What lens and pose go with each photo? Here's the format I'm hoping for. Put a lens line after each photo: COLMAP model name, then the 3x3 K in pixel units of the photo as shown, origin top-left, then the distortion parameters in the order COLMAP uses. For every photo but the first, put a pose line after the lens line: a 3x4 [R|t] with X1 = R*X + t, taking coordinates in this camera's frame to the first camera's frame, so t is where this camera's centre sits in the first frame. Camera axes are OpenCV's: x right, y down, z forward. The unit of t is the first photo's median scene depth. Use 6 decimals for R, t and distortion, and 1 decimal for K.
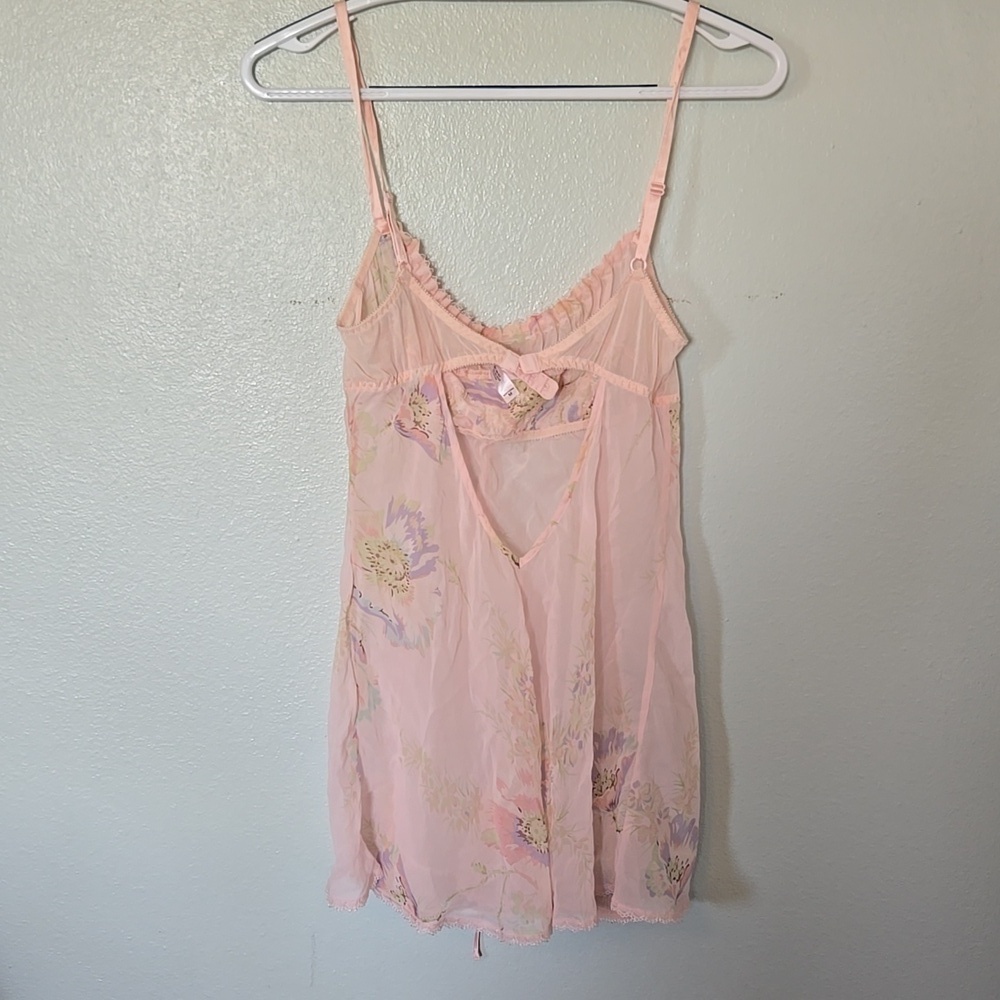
lens RADIAL K [[1409.1, 0, 500.0], [0, 1409.1, 500.0], [0, 0, 1]] dist [0.006901, -0.095122]
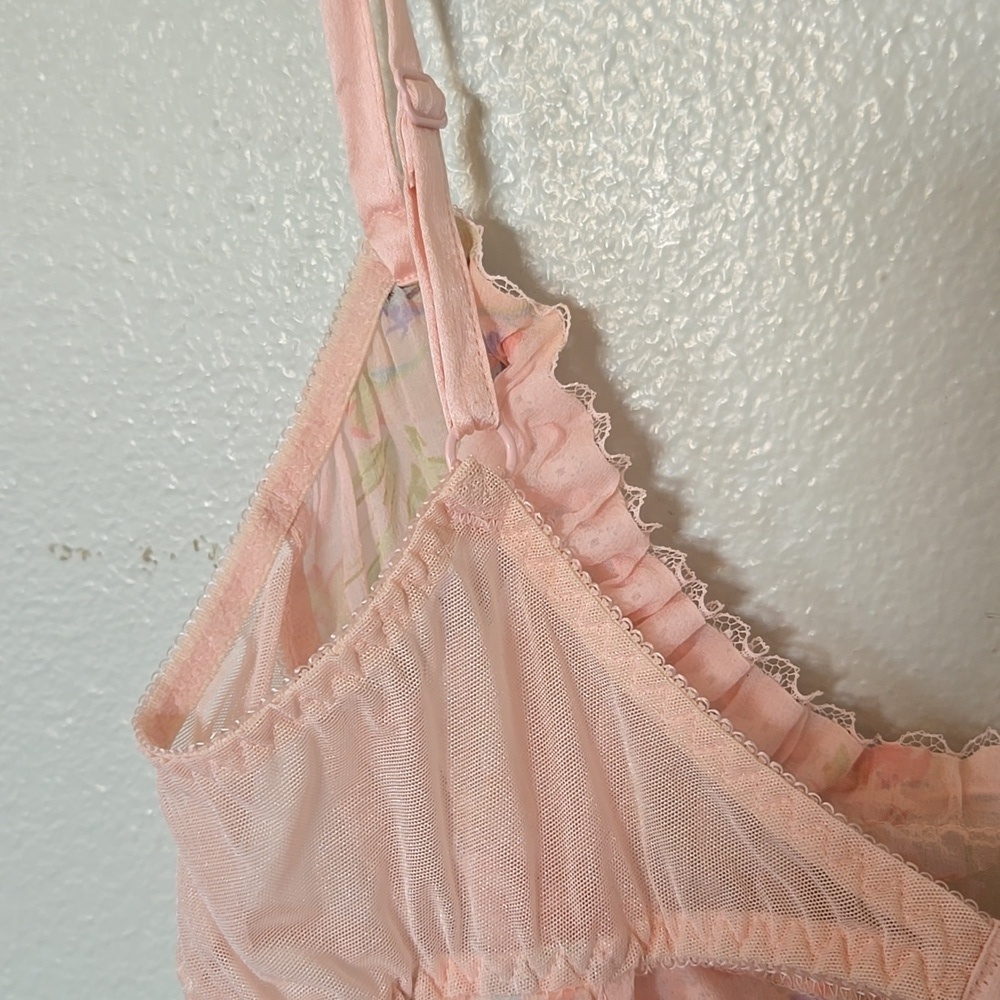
lens RADIAL K [[1547.4, 0, 449.5], [0, 1547.4, 502.2], [0, 0, 1]] dist [0.067112, -0.054018]
pose [[0.959561, 0.057656, -0.275535, -0.009925], [-0.063174, 0.997940, -0.011184, -0.152122], [0.274322, 0.028138, 0.961226, 0.772280]]
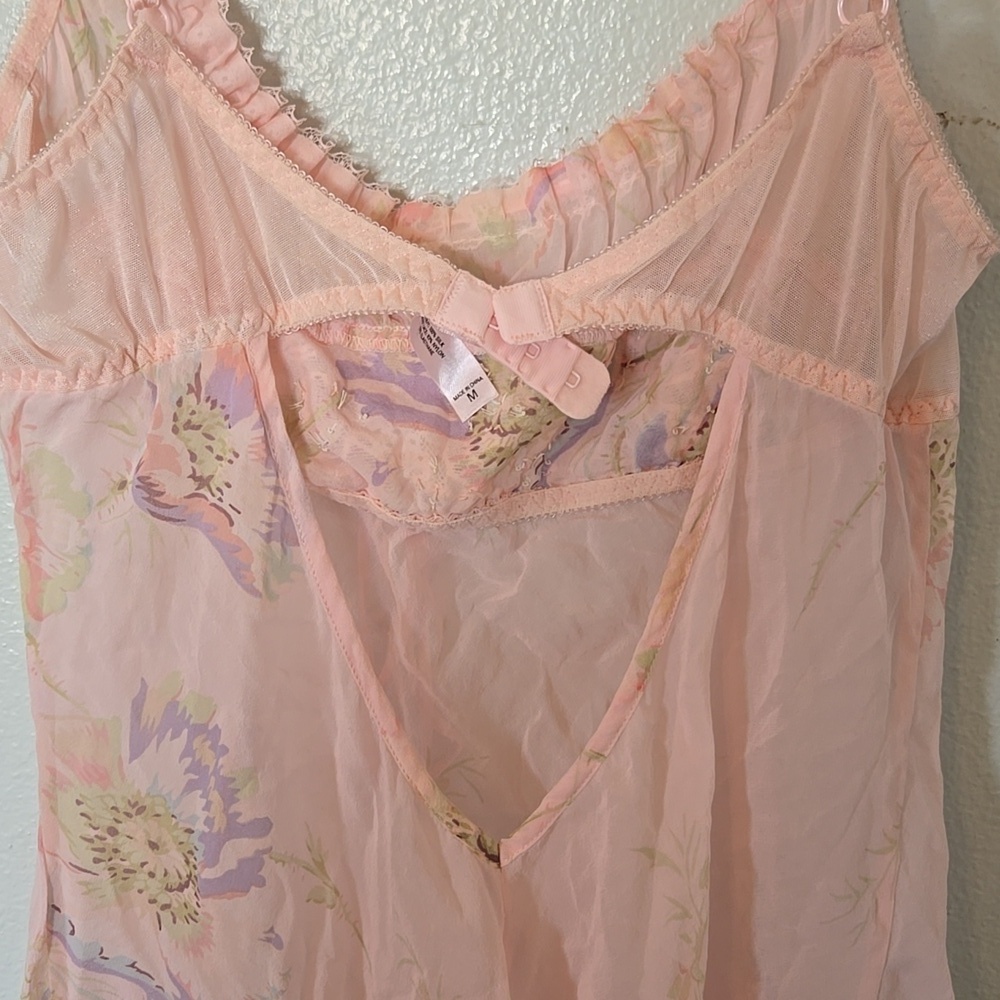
lens RADIAL K [[1505.6, 0, 500.0], [0, 1505.6, 500.0], [0, 0, 1]] dist [0.042160, -0.084823]
pose [[0.998945, 0.007996, -0.045227, 0.031325], [-0.003716, 0.995571, 0.093937, -0.084745], [0.045778, -0.093670, 0.994550, 0.629001]]
